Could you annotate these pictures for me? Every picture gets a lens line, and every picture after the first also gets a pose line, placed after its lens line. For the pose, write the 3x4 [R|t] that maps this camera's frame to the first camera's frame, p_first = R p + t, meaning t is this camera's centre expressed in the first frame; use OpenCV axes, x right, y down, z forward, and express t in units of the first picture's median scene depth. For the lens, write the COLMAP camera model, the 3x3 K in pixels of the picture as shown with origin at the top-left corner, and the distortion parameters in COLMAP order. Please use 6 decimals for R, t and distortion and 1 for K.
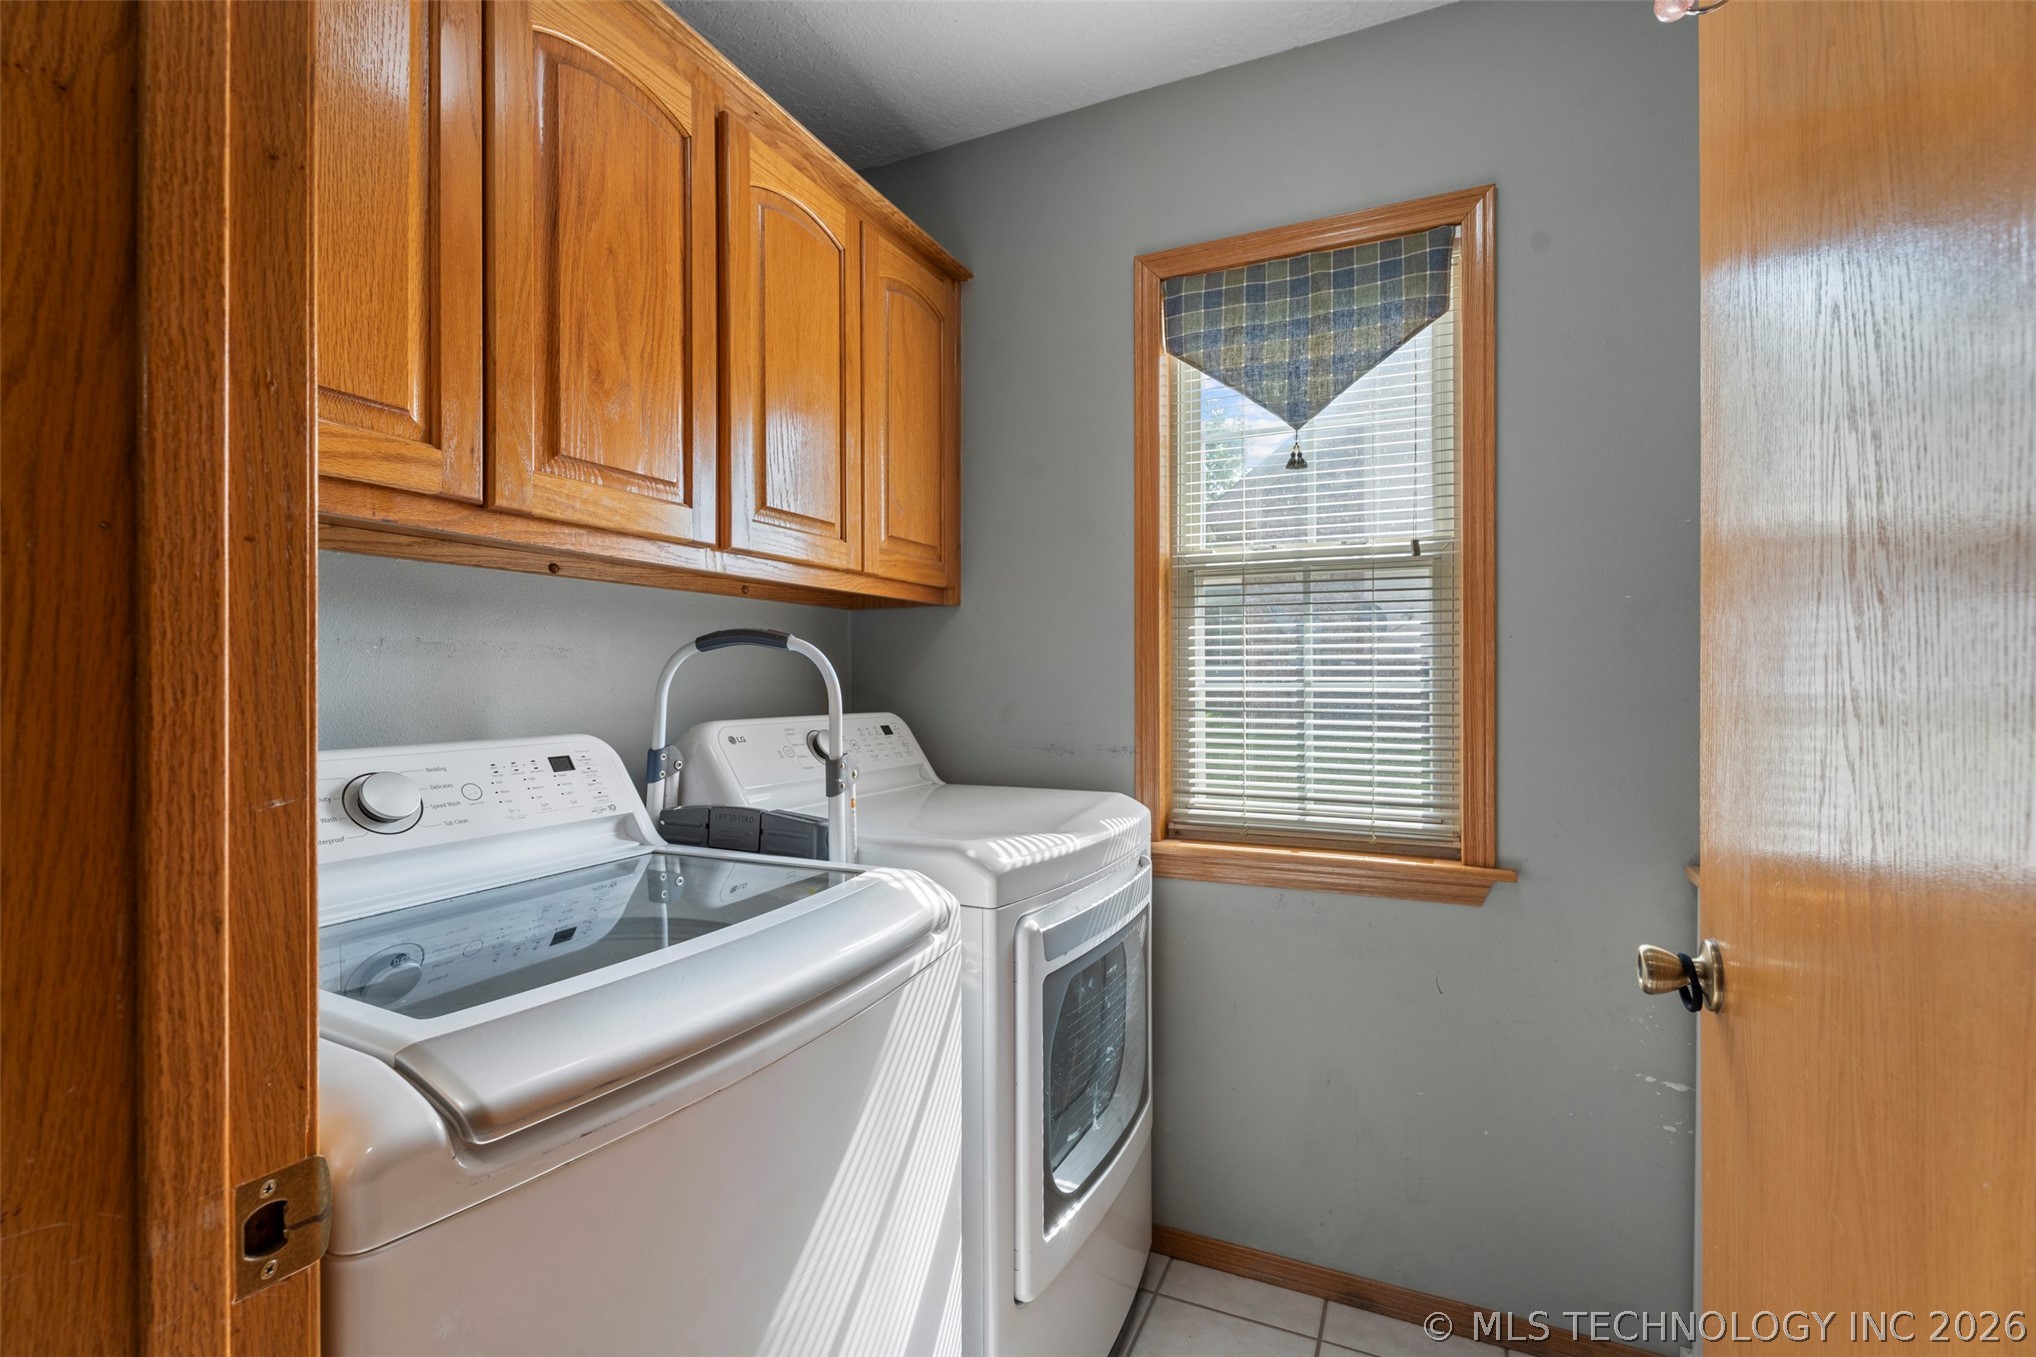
lens RADIAL K [[899.5, 0, 1028.4], [0, 899.5, 674.9], [0, 0, 1]] dist [0.001341, -0.000123]
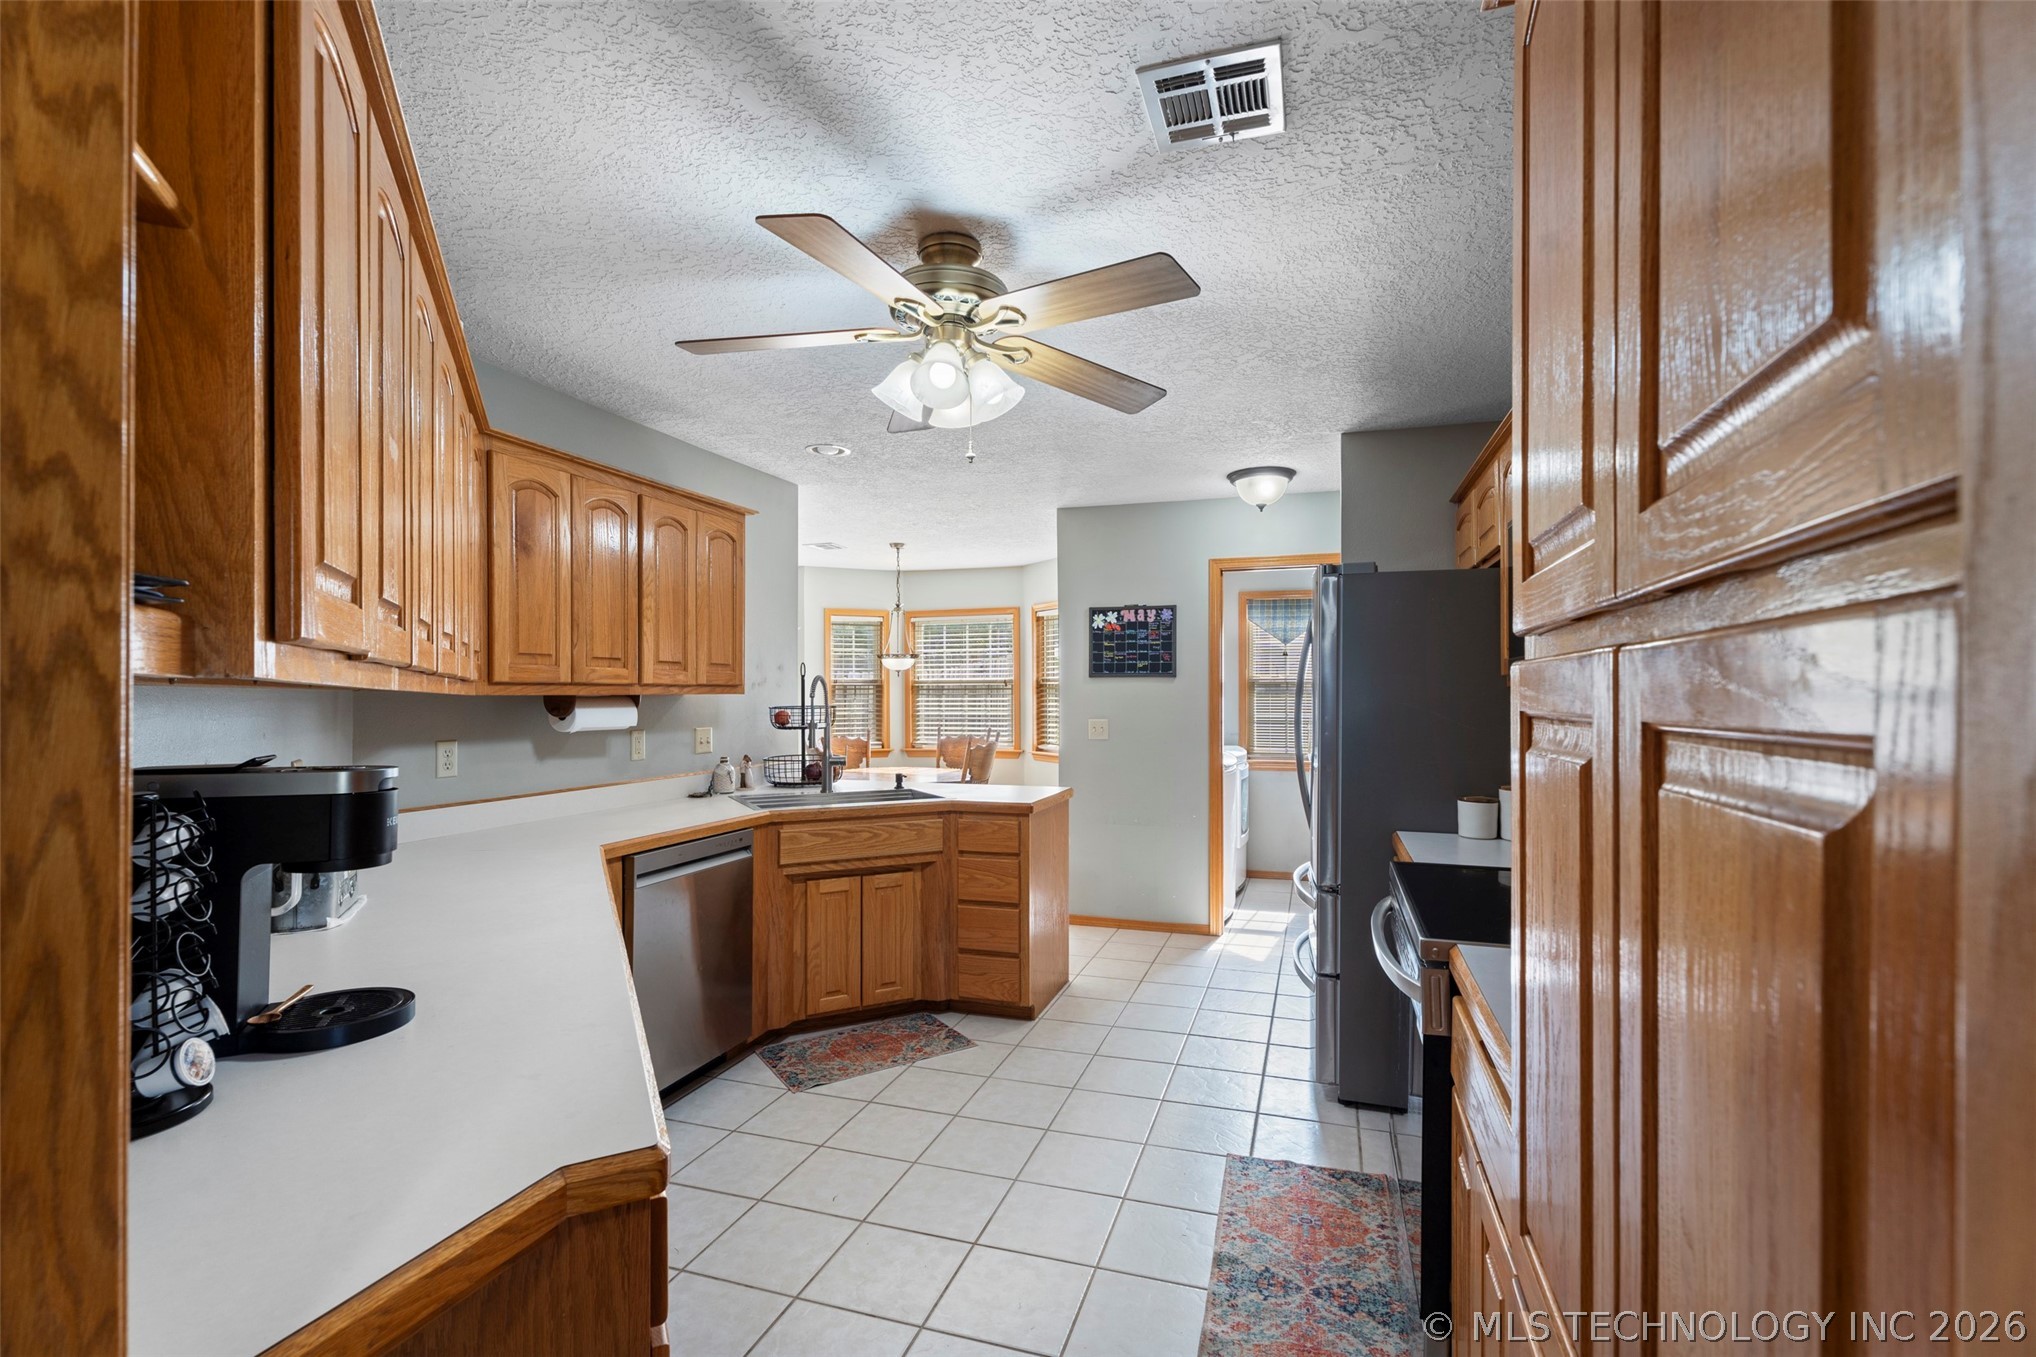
lens RADIAL K [[925.4, 0, 1014.7], [0, 925.4, 691.3], [0, 0, 1]] dist [0.000363, 0.000005]
pose [[0.987185, 0.001071, 0.159574, -1.395698], [-0.001503, 0.999996, 0.002585, -0.096274], [-0.159571, -0.002792, 0.987183, -2.552712]]
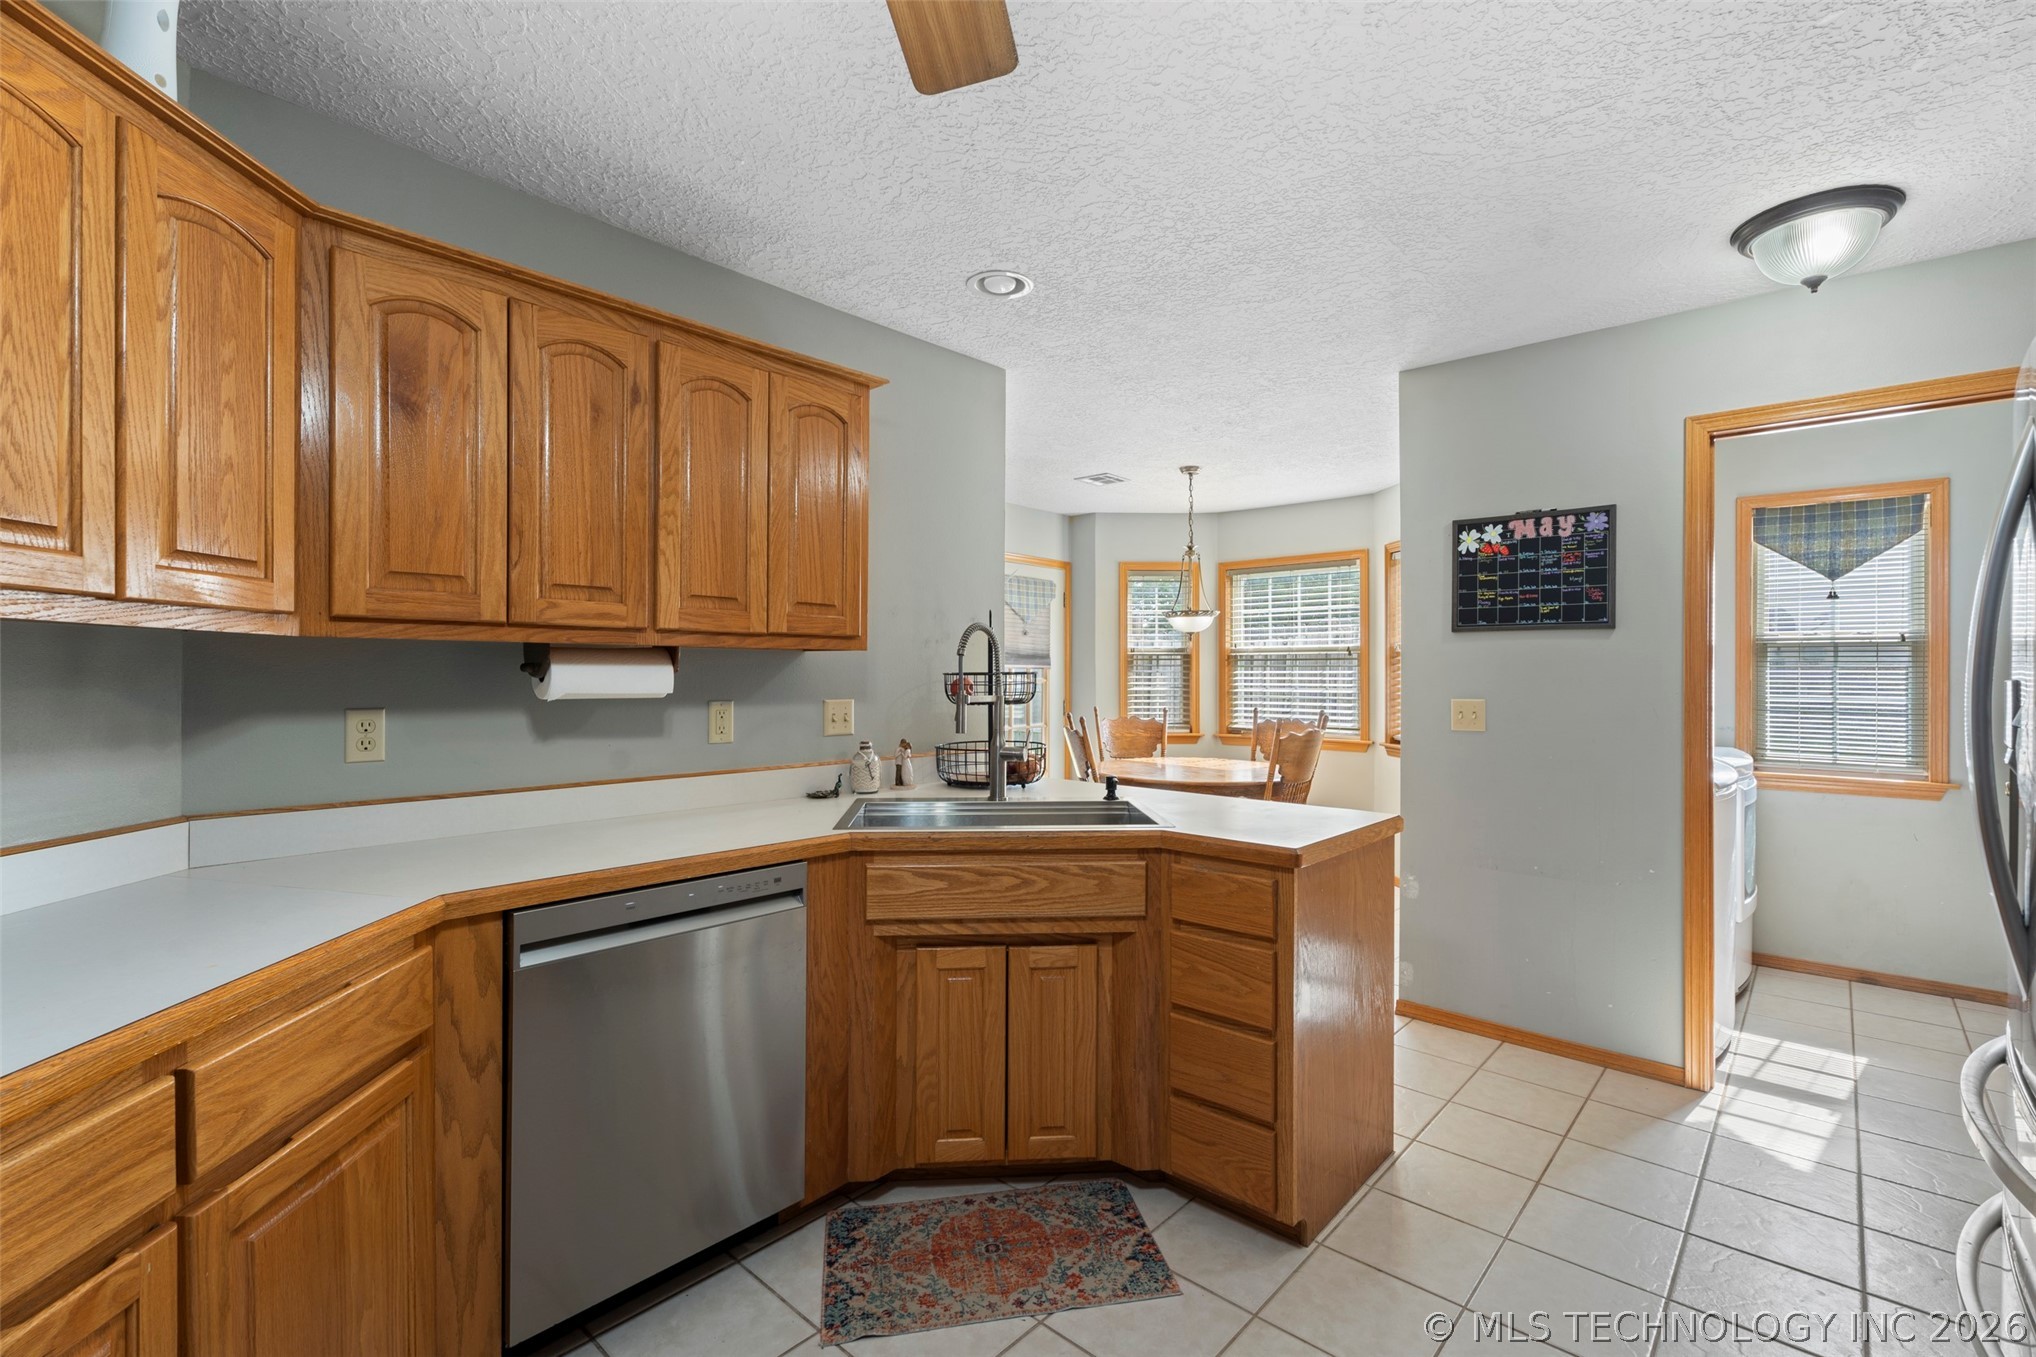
lens RADIAL K [[912.5, 0, 1025.5], [0, 912.5, 667.0], [0, 0, 1]] dist [0.003417, 0.000326]
pose [[0.970912, 0.004981, -0.239387, -1.066288], [-0.005491, 0.999984, -0.001462, -0.054044], [0.239375, 0.002734, 0.970923, -1.611301]]
